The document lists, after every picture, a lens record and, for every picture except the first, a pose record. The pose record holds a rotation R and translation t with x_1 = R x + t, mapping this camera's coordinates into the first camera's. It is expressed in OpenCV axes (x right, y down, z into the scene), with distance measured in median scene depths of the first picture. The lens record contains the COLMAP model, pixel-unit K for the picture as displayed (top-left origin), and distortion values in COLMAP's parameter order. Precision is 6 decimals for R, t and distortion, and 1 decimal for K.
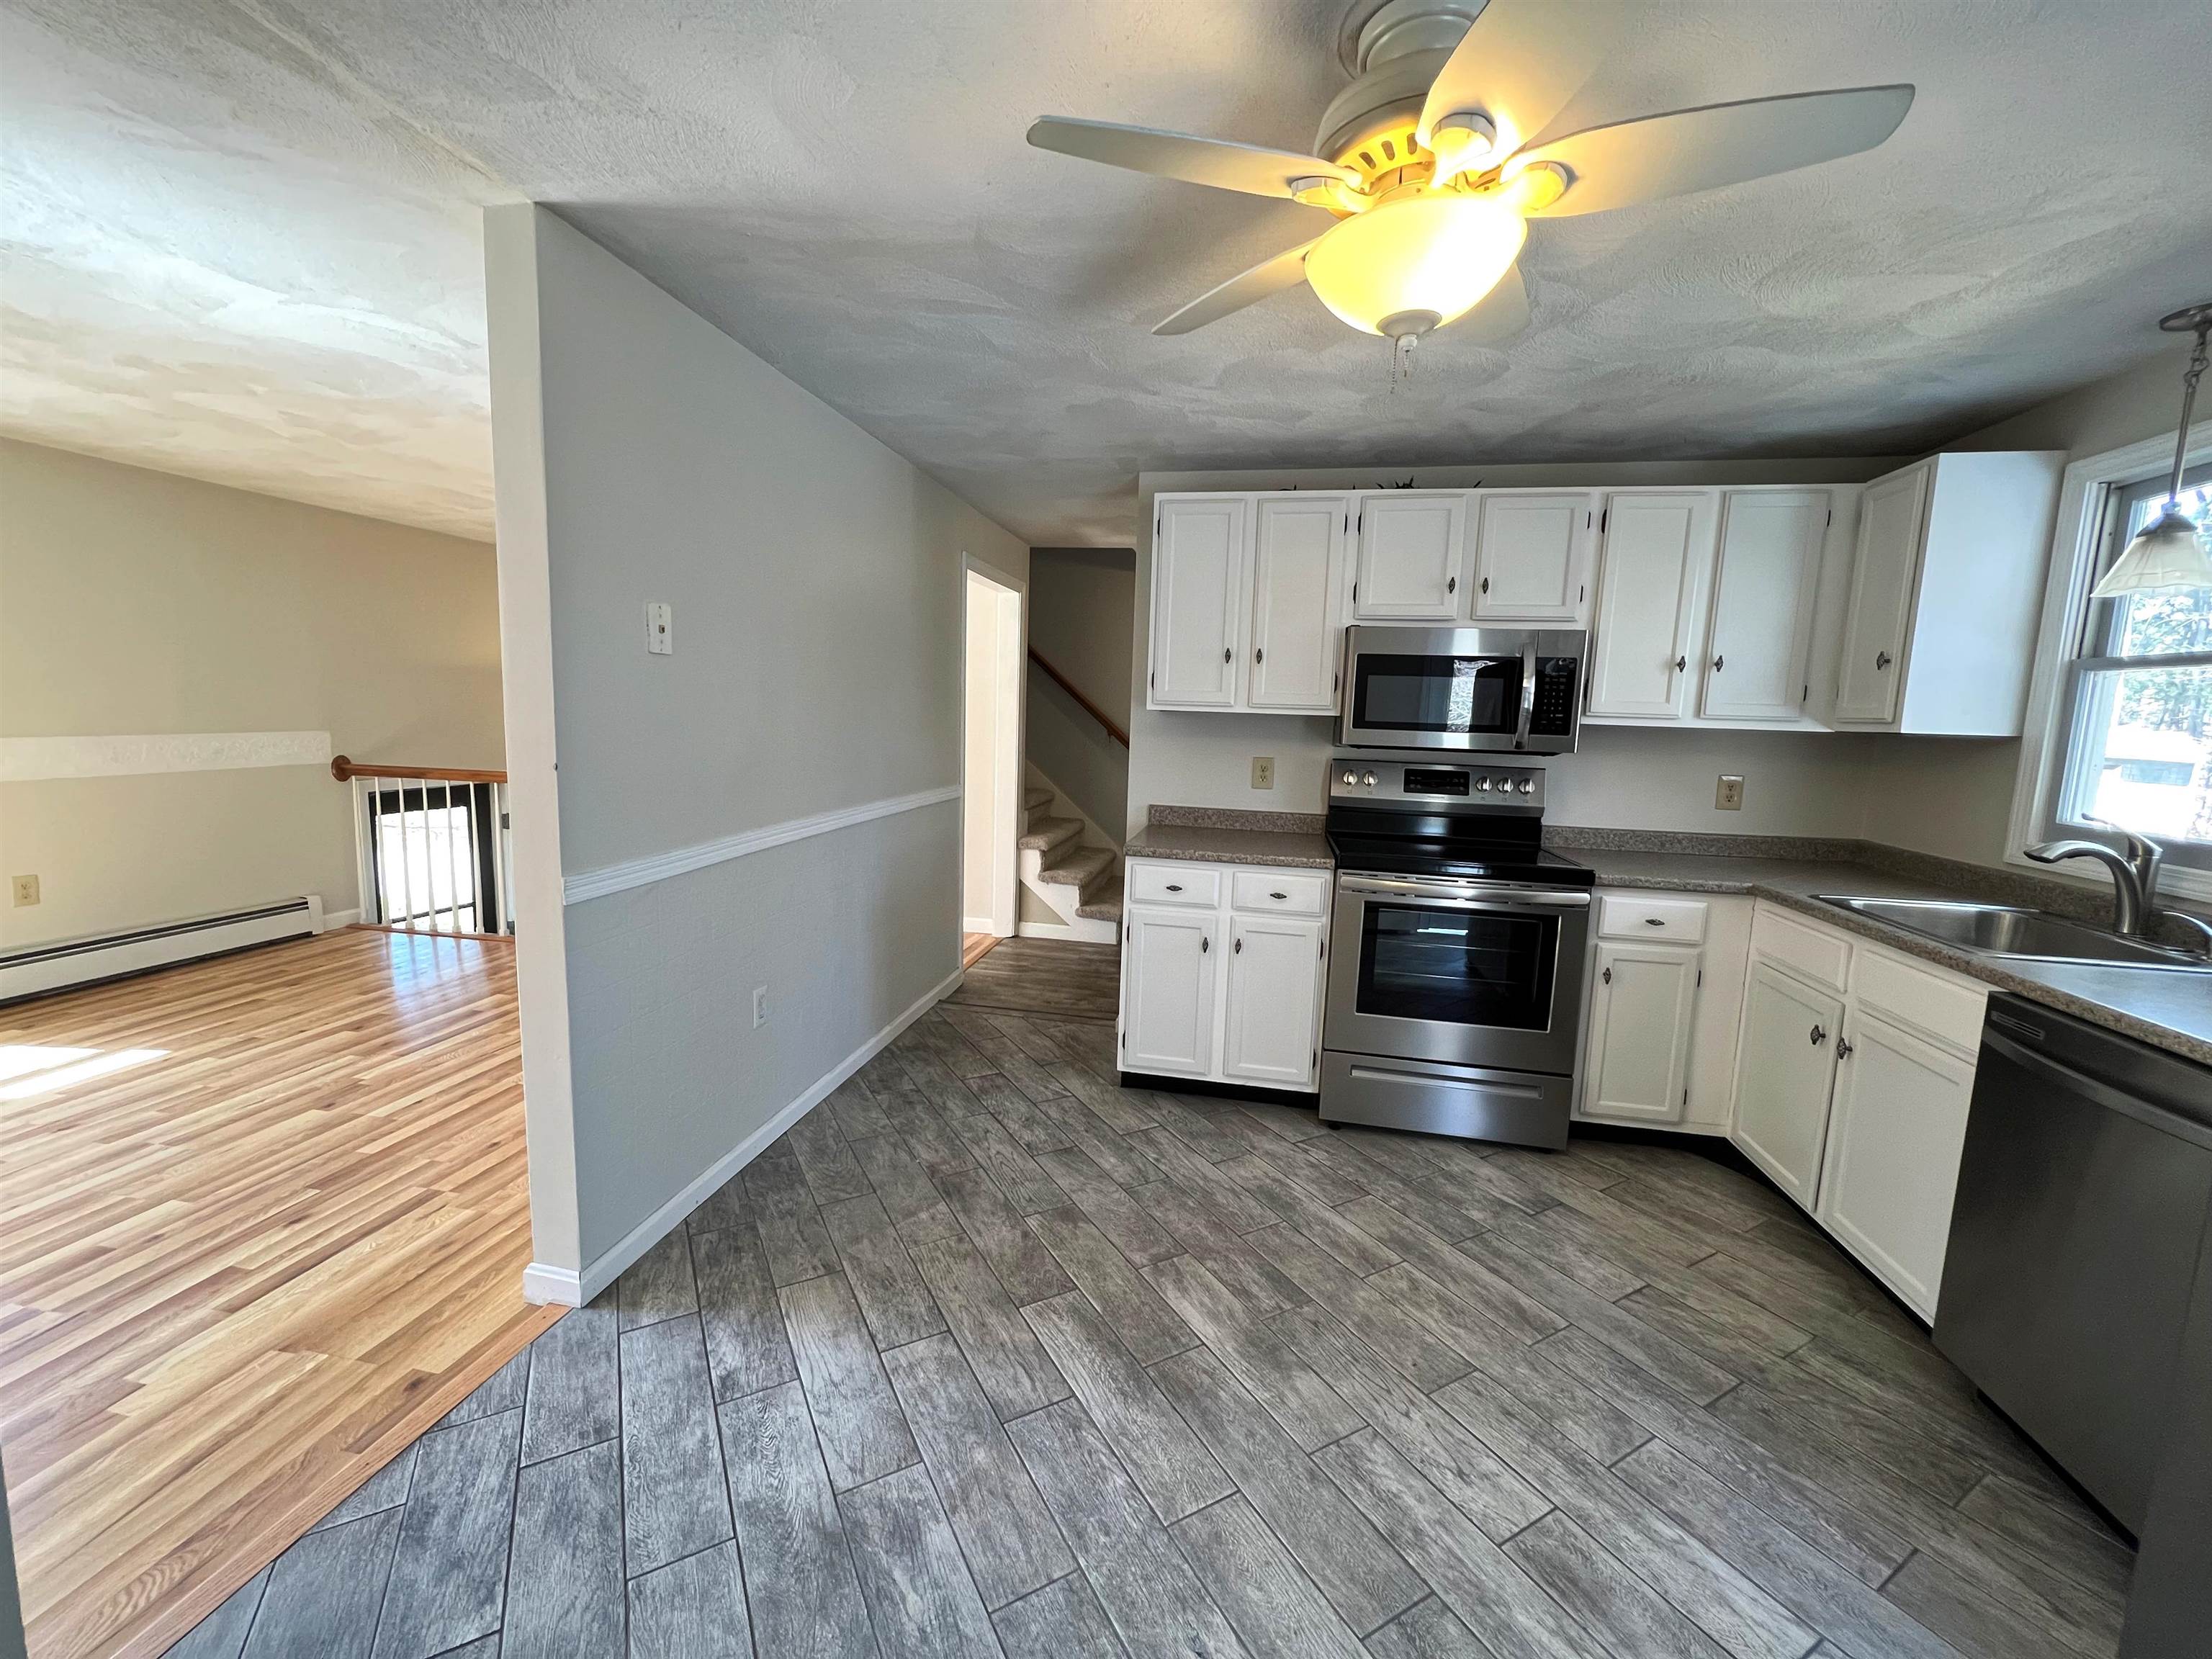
lens RADIAL K [[886.0, 0, 1099.2], [0, 886.0, 821.7], [0, 0, 1]] dist [0.001506, 0.000016]
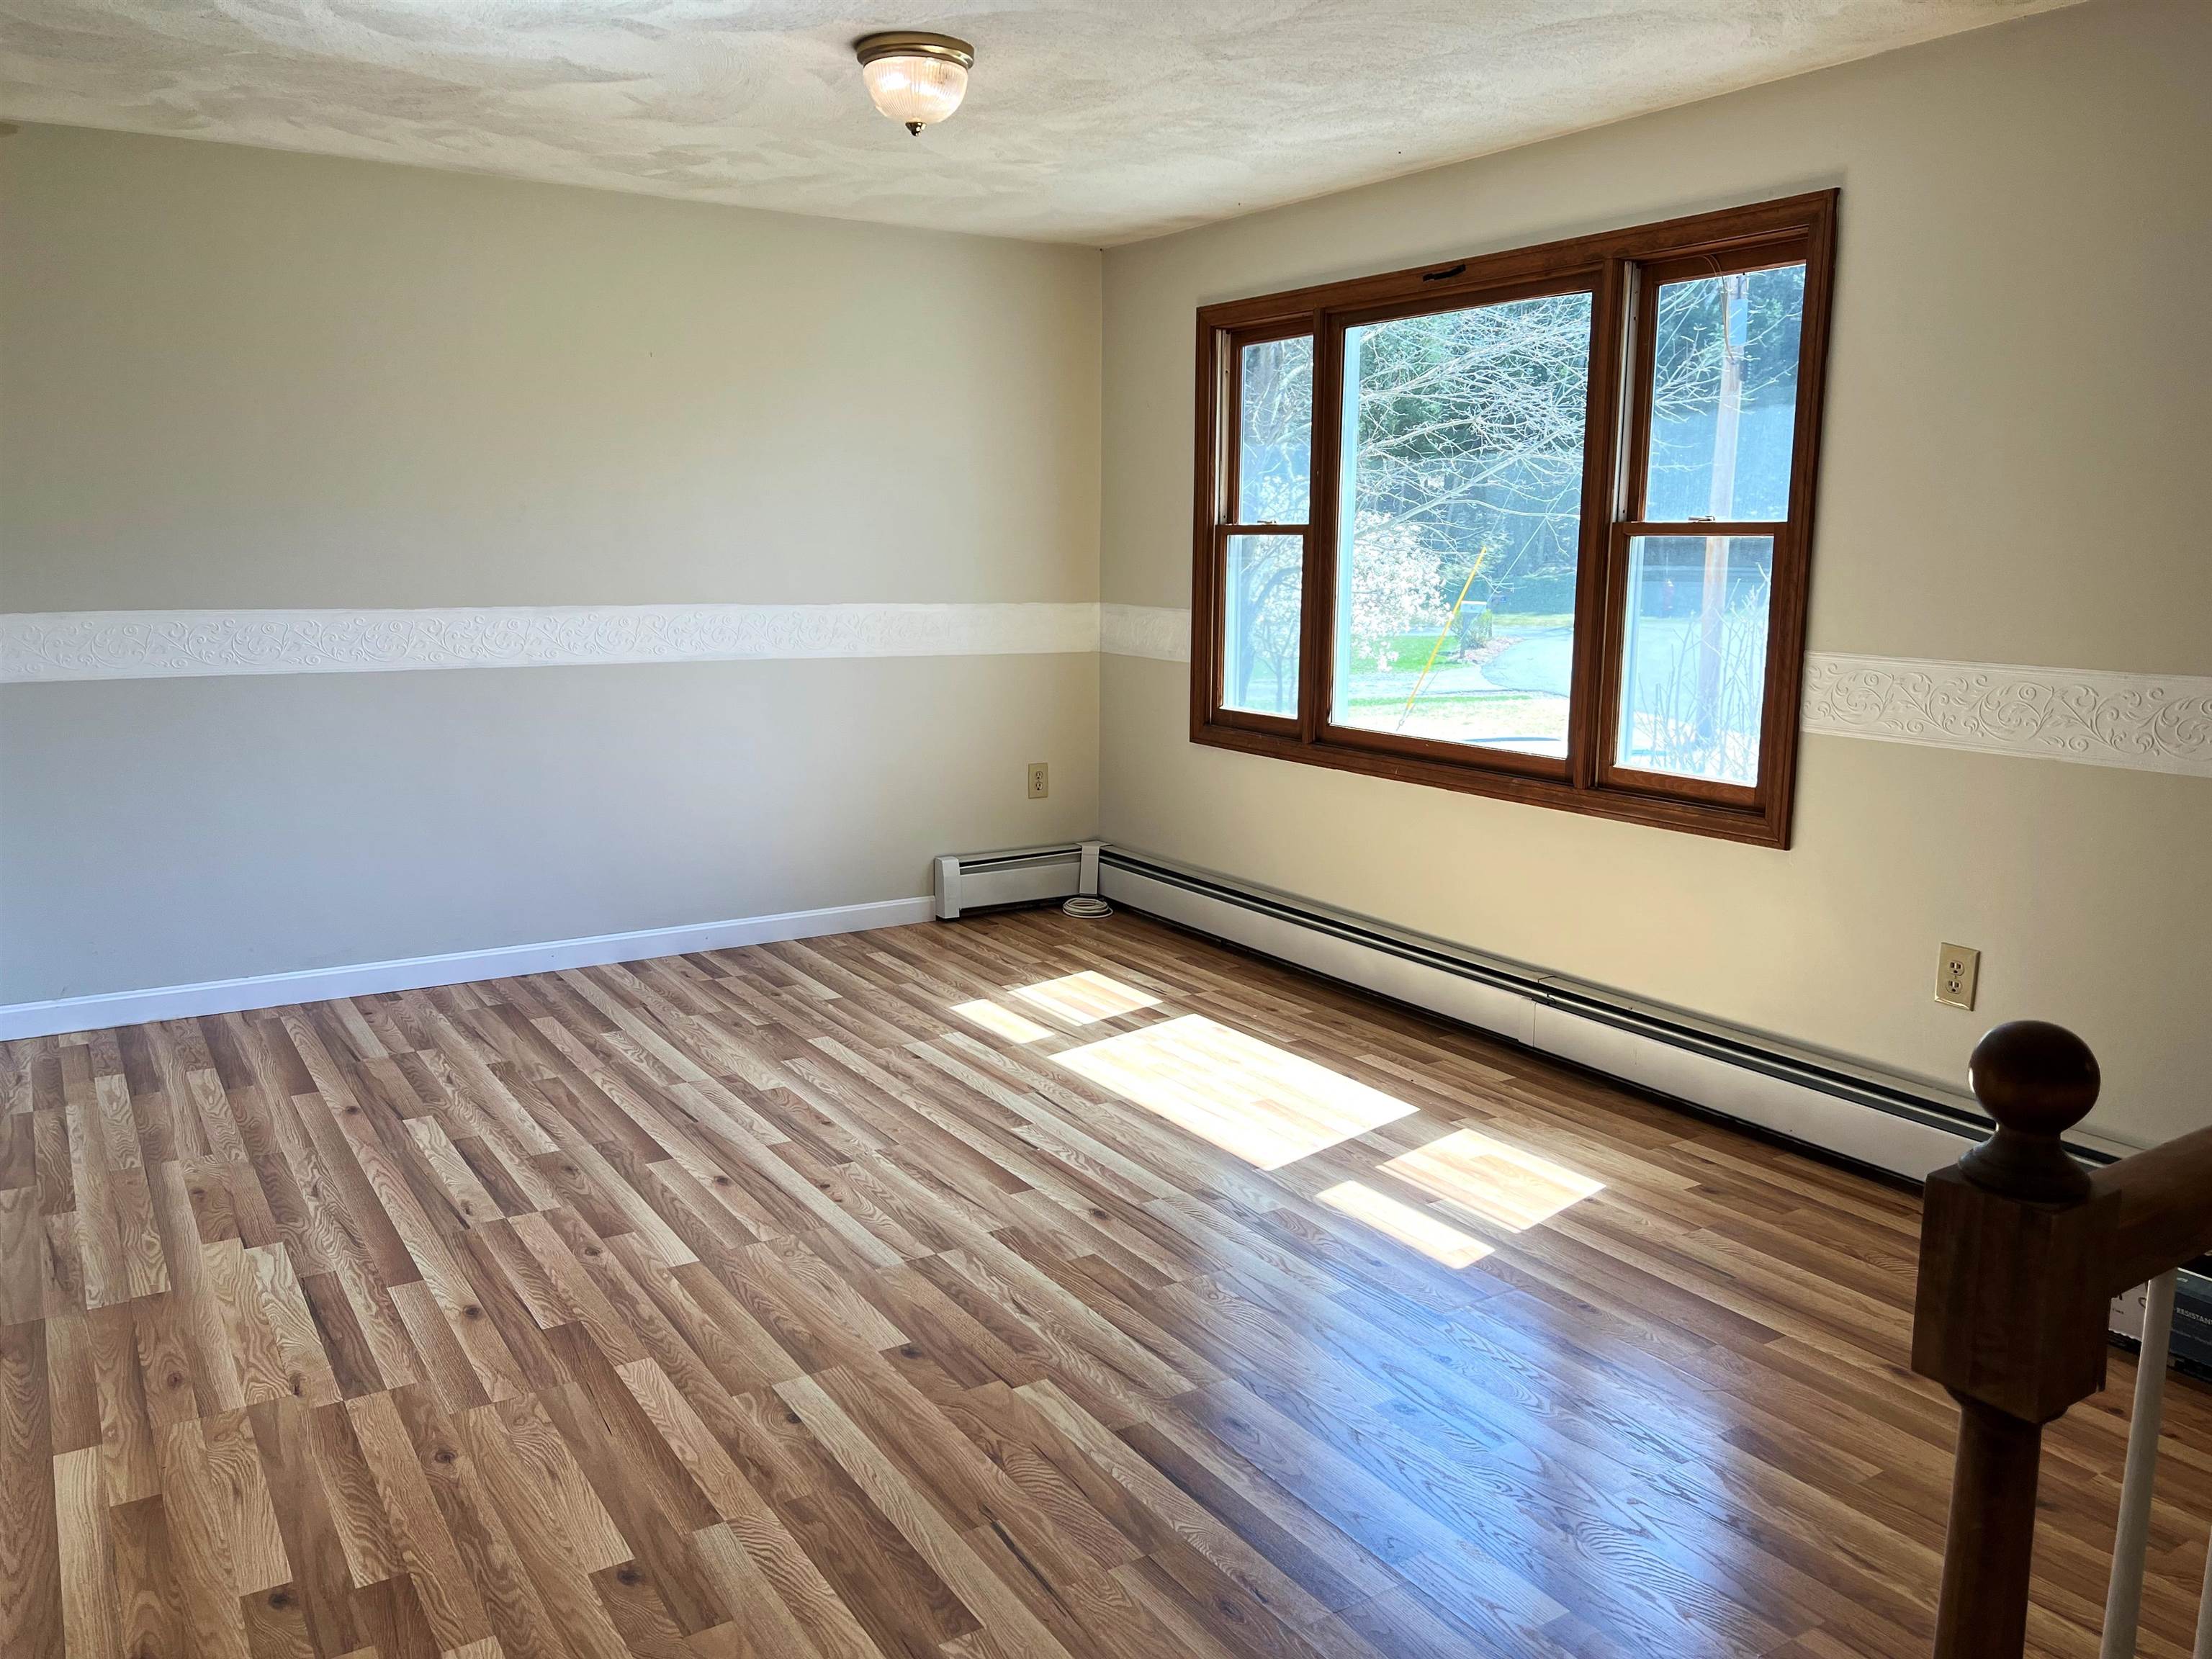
lens RADIAL K [[1673.1, 0, 1100.5], [0, 1673.1, 829.4], [0, 0, 1]] dist [0.045257, -0.038544]
pose [[-0.721266, 0.079196, -0.688116, -0.378239], [-0.121051, 0.963741, 0.237800, -0.254614], [0.681999, 0.254815, -0.685527, 2.017035]]
